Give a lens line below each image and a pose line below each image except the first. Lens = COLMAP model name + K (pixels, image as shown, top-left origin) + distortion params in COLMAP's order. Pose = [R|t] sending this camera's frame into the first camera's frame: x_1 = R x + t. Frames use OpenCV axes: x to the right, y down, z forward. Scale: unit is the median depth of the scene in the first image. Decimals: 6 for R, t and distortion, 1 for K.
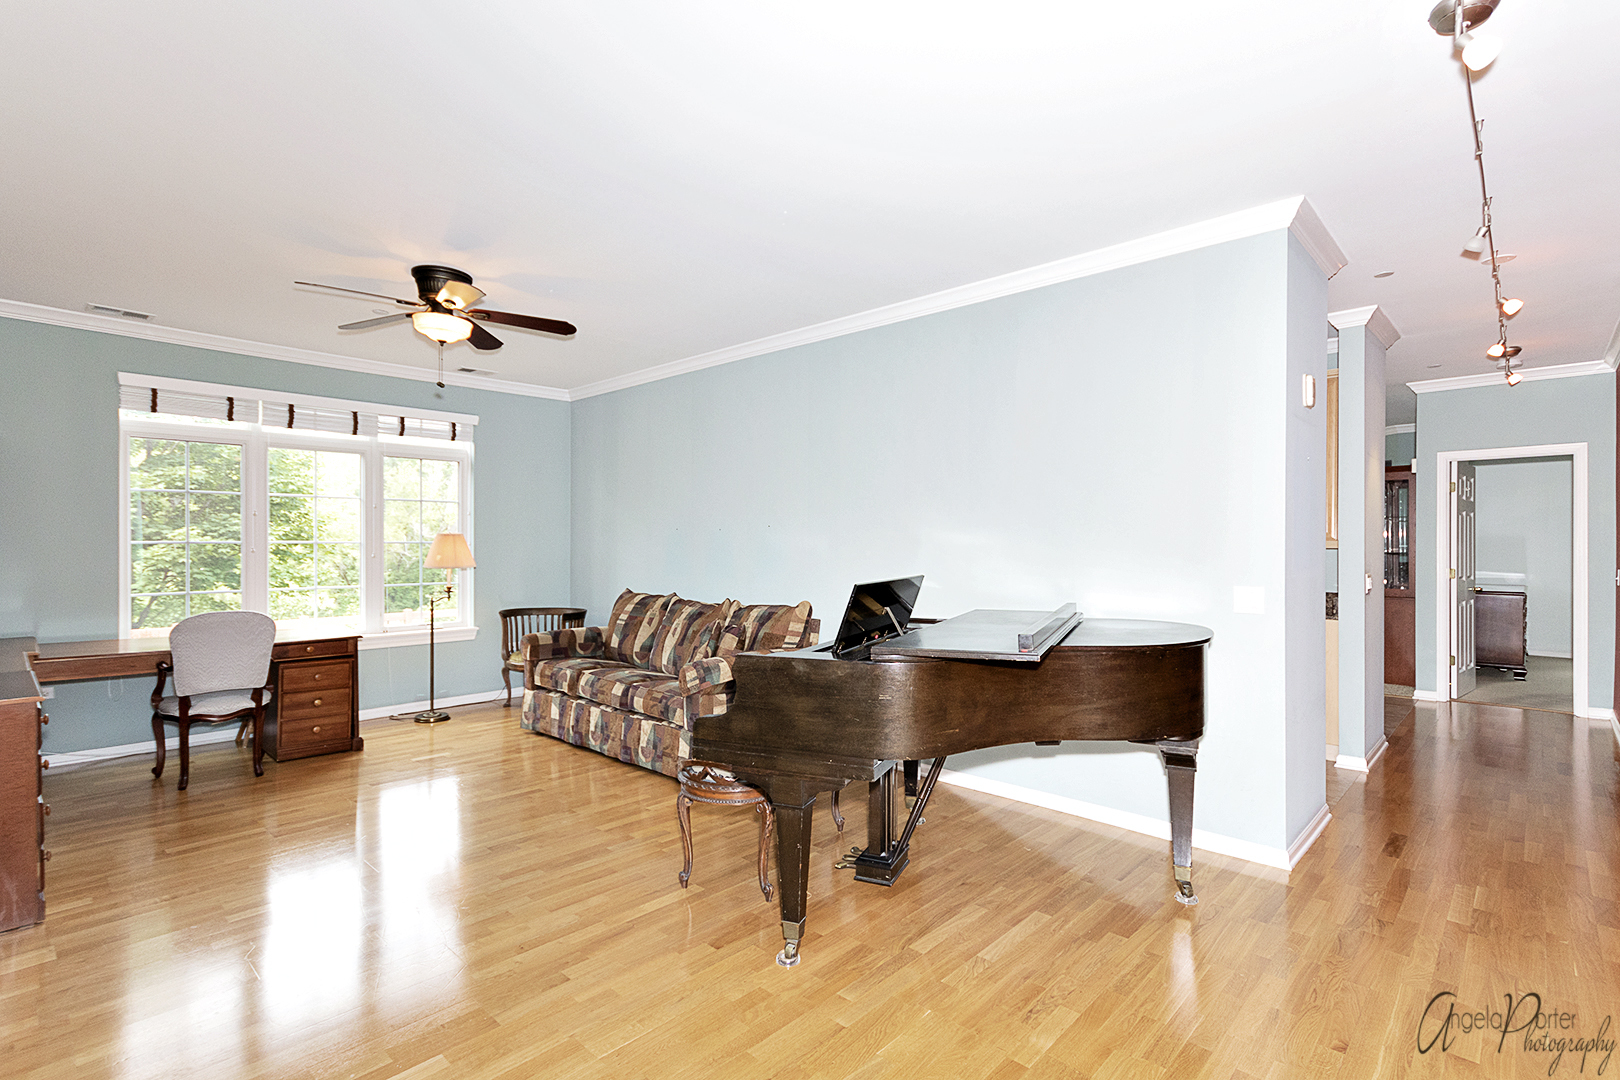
lens RADIAL K [[797.2, 0, 831.0], [0, 797.2, 545.3], [0, 0, 1]] dist [0.012168, 0.002107]
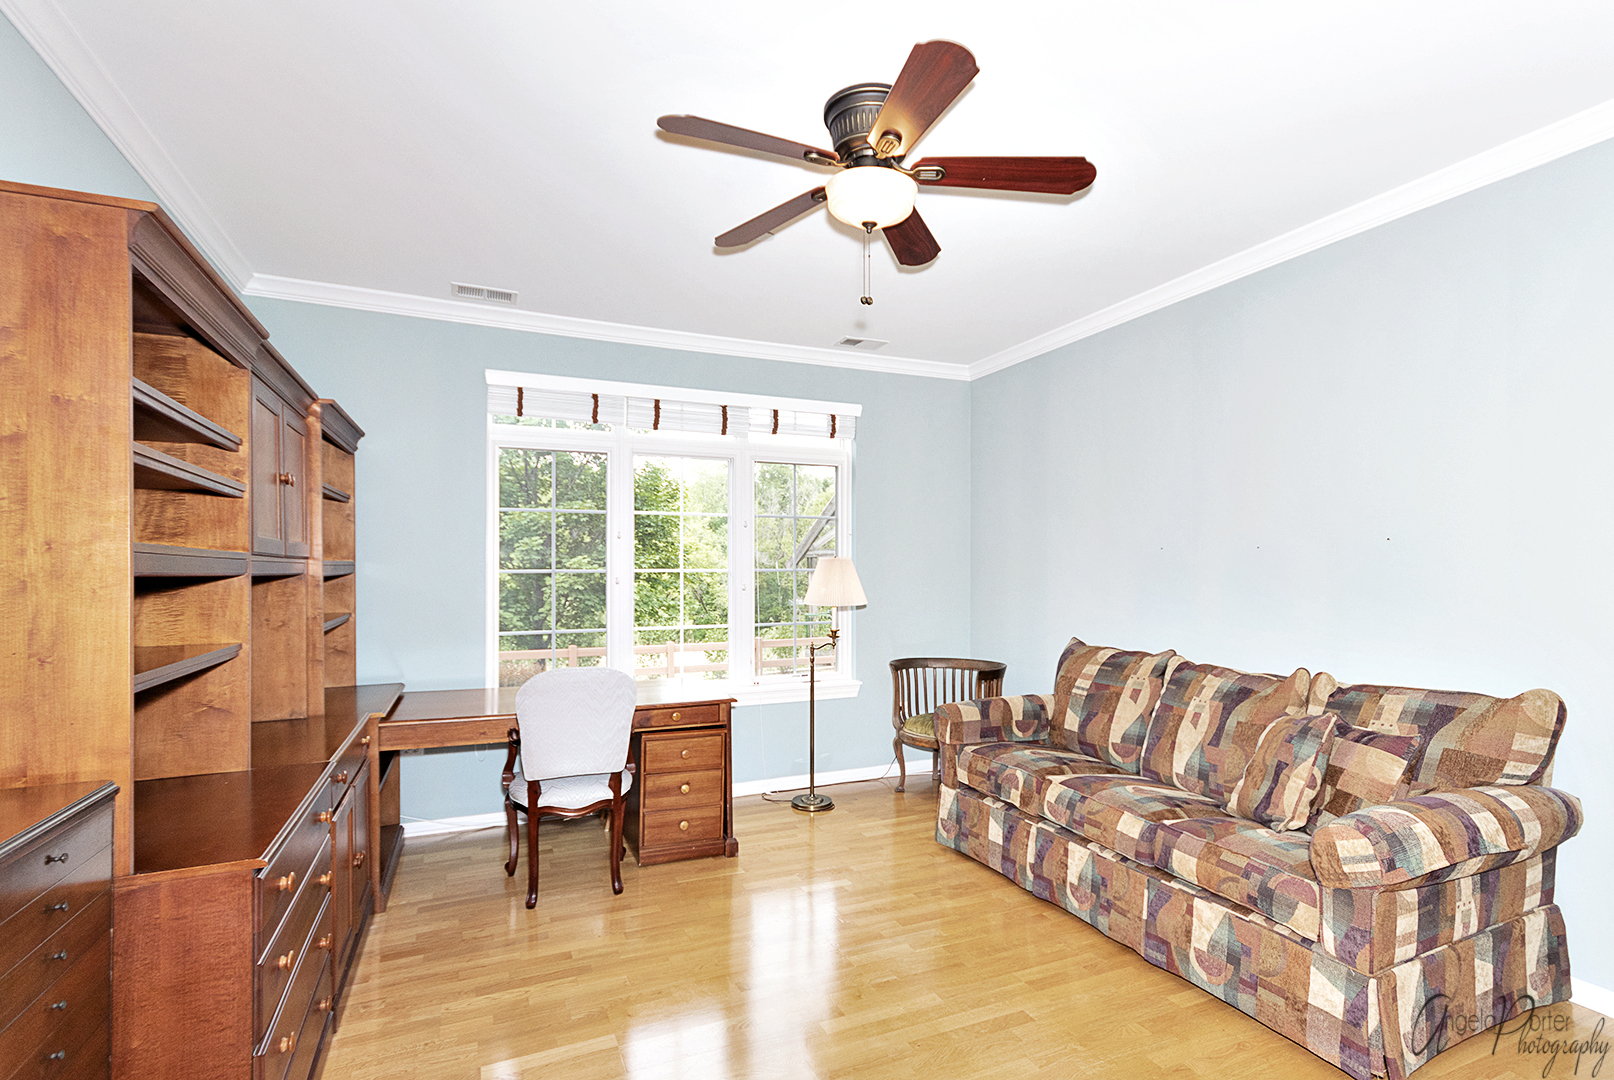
lens RADIAL K [[794.2, 0, 806.0], [0, 794.2, 553.1], [0, 0, 1]] dist [0.012168, 0.002107]
pose [[0.916029, -0.012154, -0.400929, -0.226665], [0.002594, 0.999699, -0.024379, -0.001496], [0.401104, 0.021292, 0.915785, 0.346207]]
